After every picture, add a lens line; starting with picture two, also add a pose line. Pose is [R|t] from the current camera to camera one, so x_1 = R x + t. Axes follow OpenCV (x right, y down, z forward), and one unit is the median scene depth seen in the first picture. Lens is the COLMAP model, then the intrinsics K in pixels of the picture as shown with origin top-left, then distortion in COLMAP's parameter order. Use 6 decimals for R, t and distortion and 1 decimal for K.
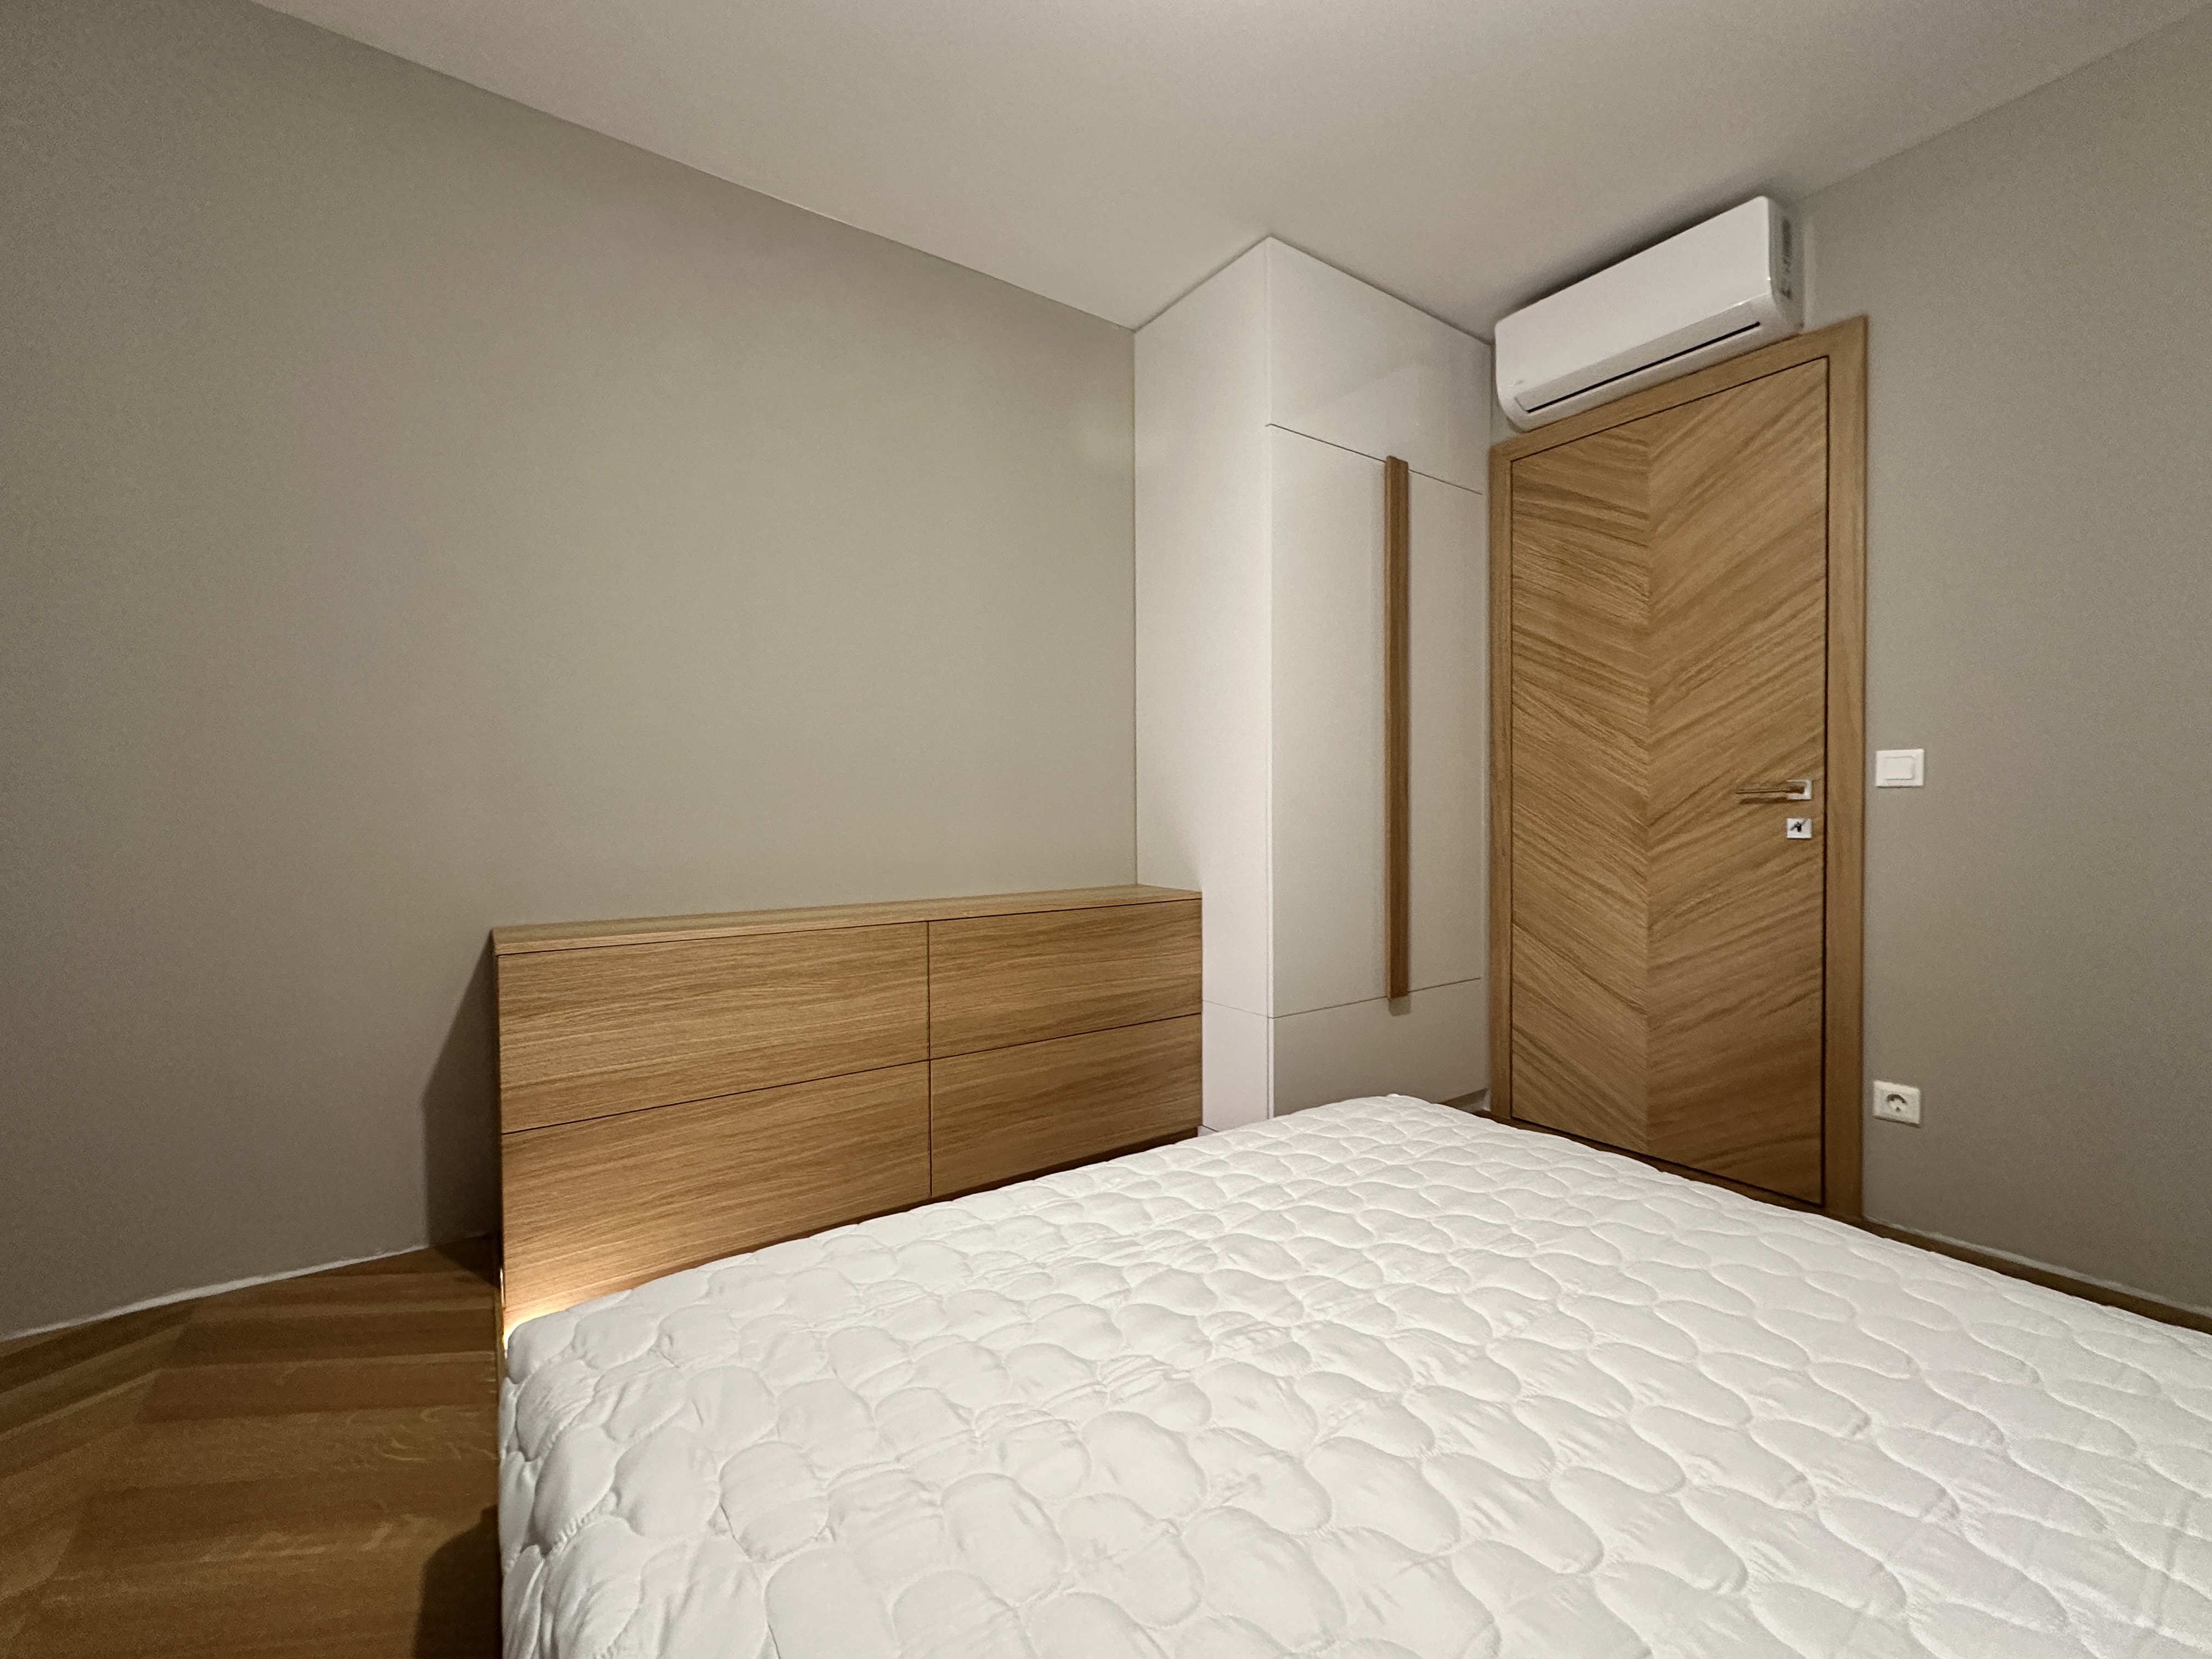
lens RADIAL K [[884.9, 0, 1104.8], [0, 884.9, 818.9], [0, 0, 1]] dist [0.000786, 0.000102]
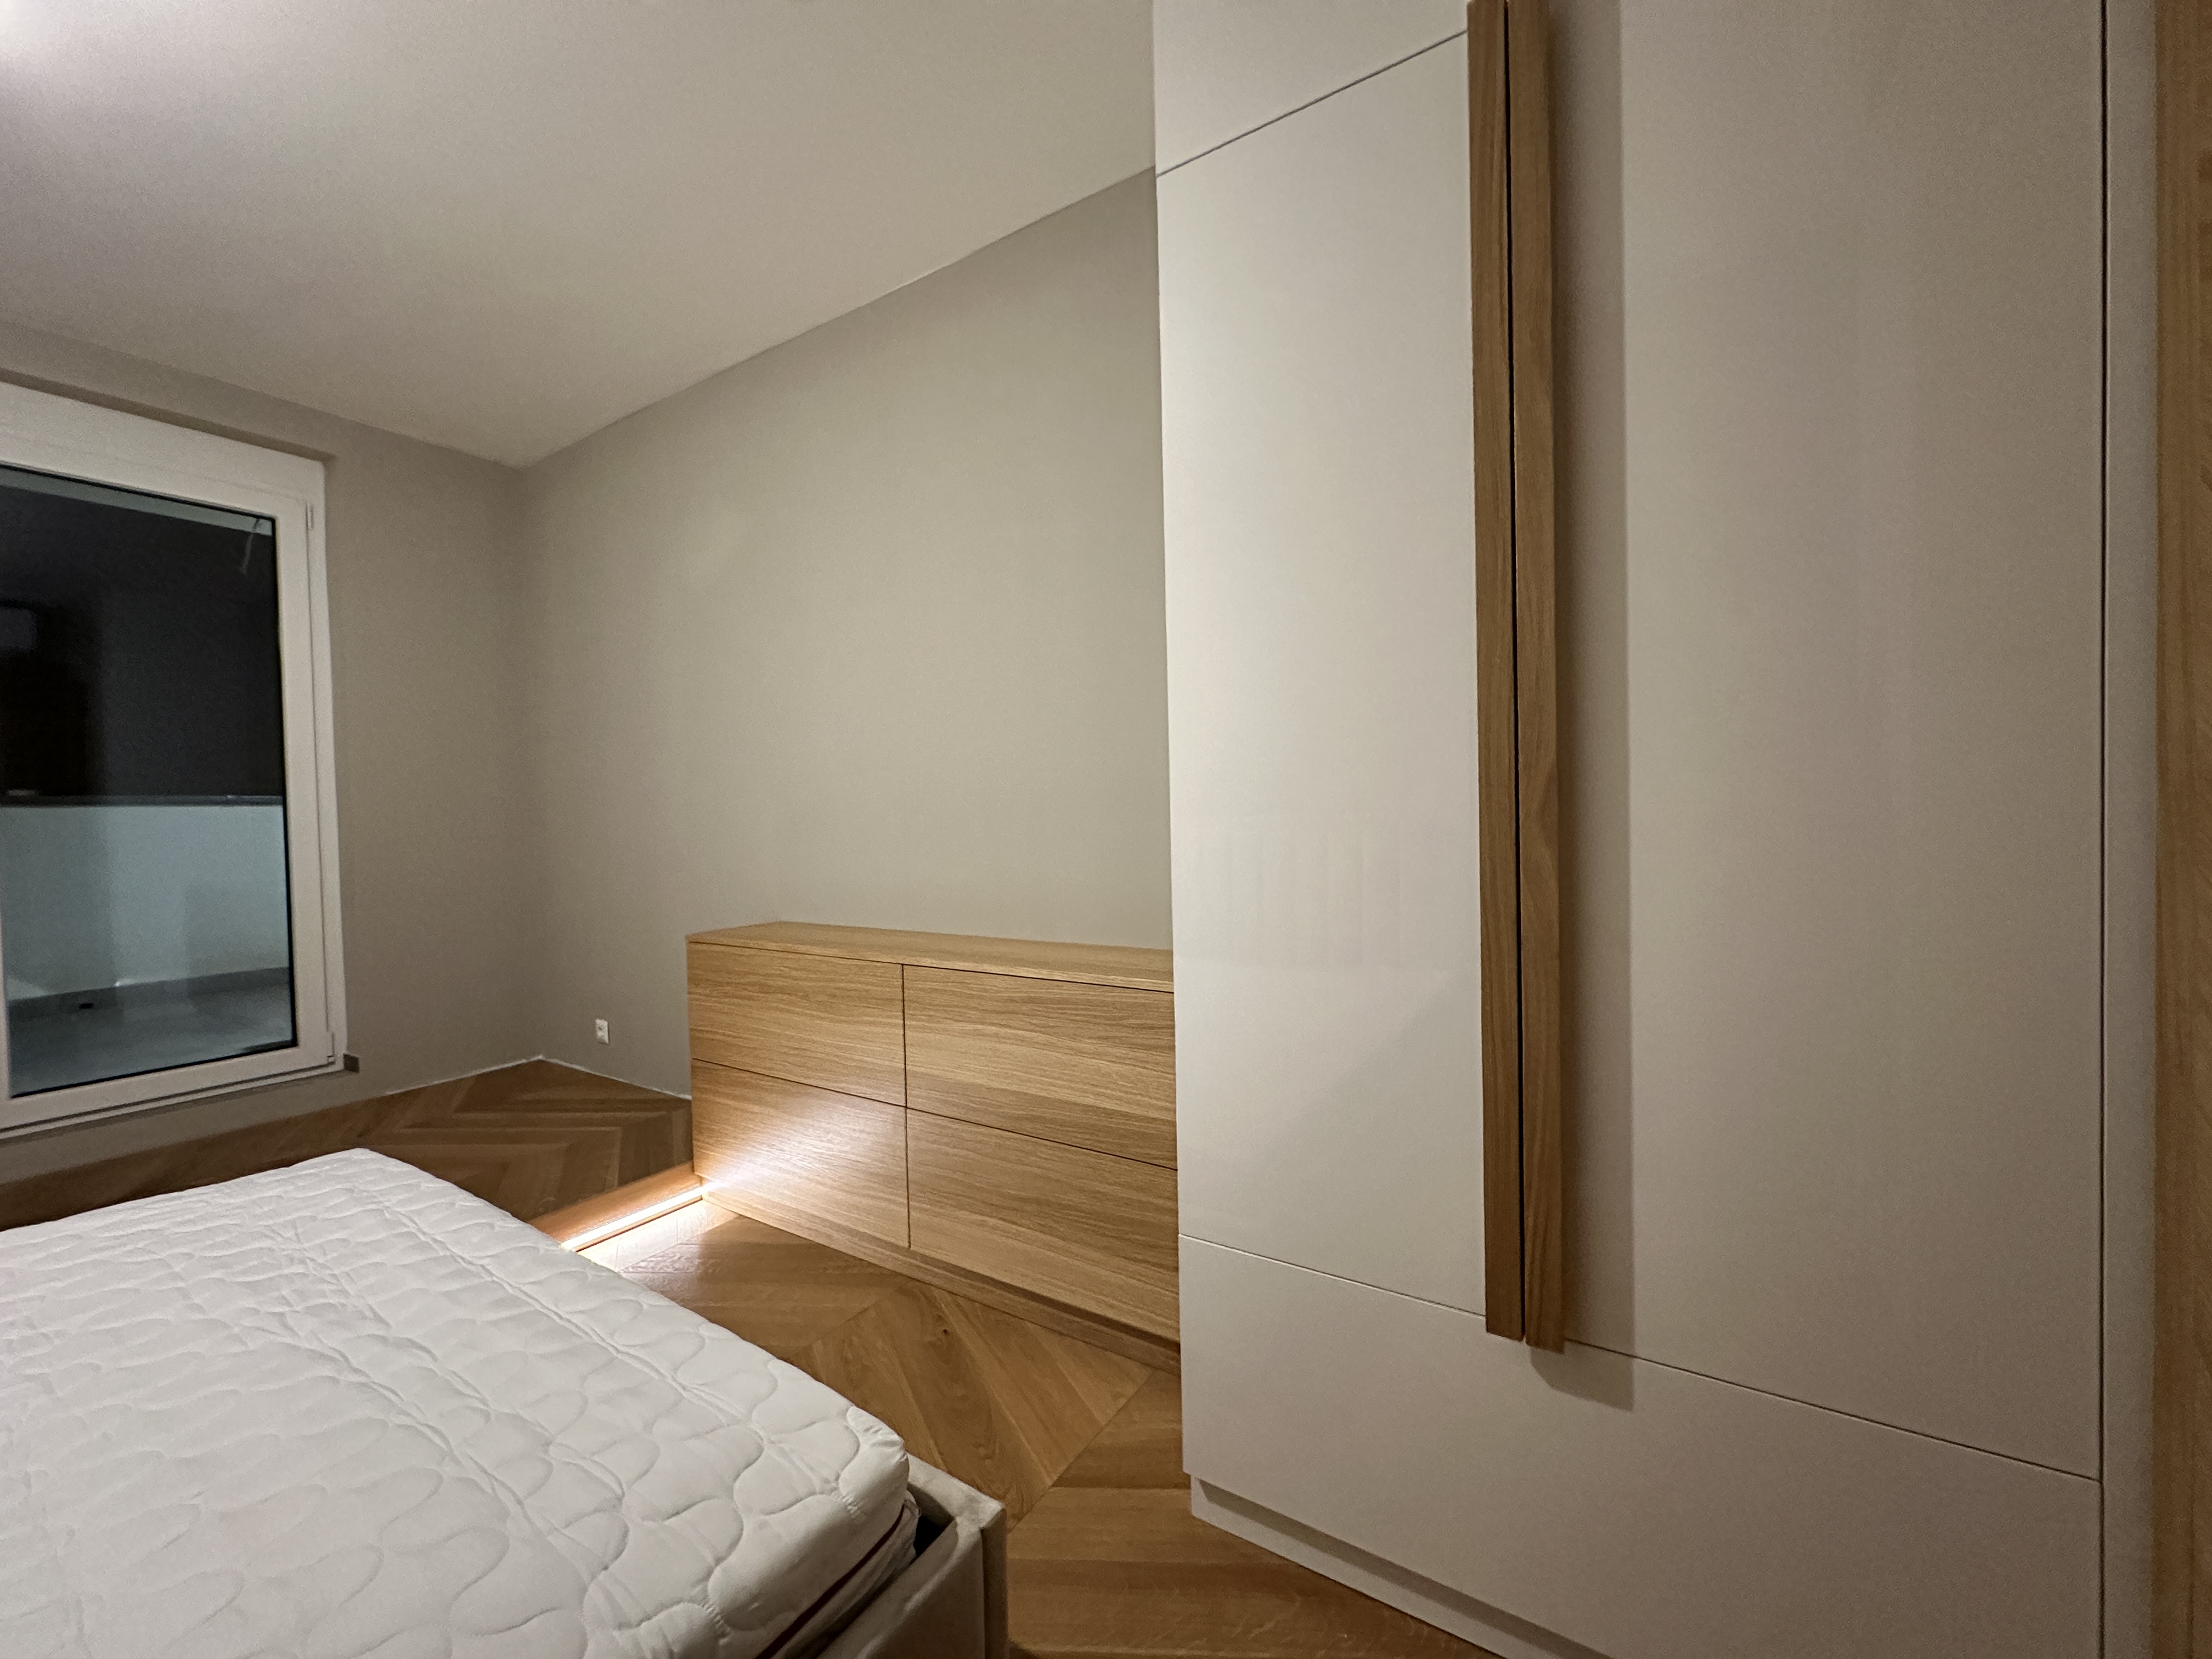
lens RADIAL K [[884.9, 0, 1104.2], [0, 884.9, 829.6], [0, 0, 1]] dist [0.000786, 0.000102]
pose [[0.376761, 0.009623, -0.926261, 0.780796], [0.005464, 0.999906, 0.012610, -0.043363], [0.926295, -0.009813, 0.376672, 0.840195]]
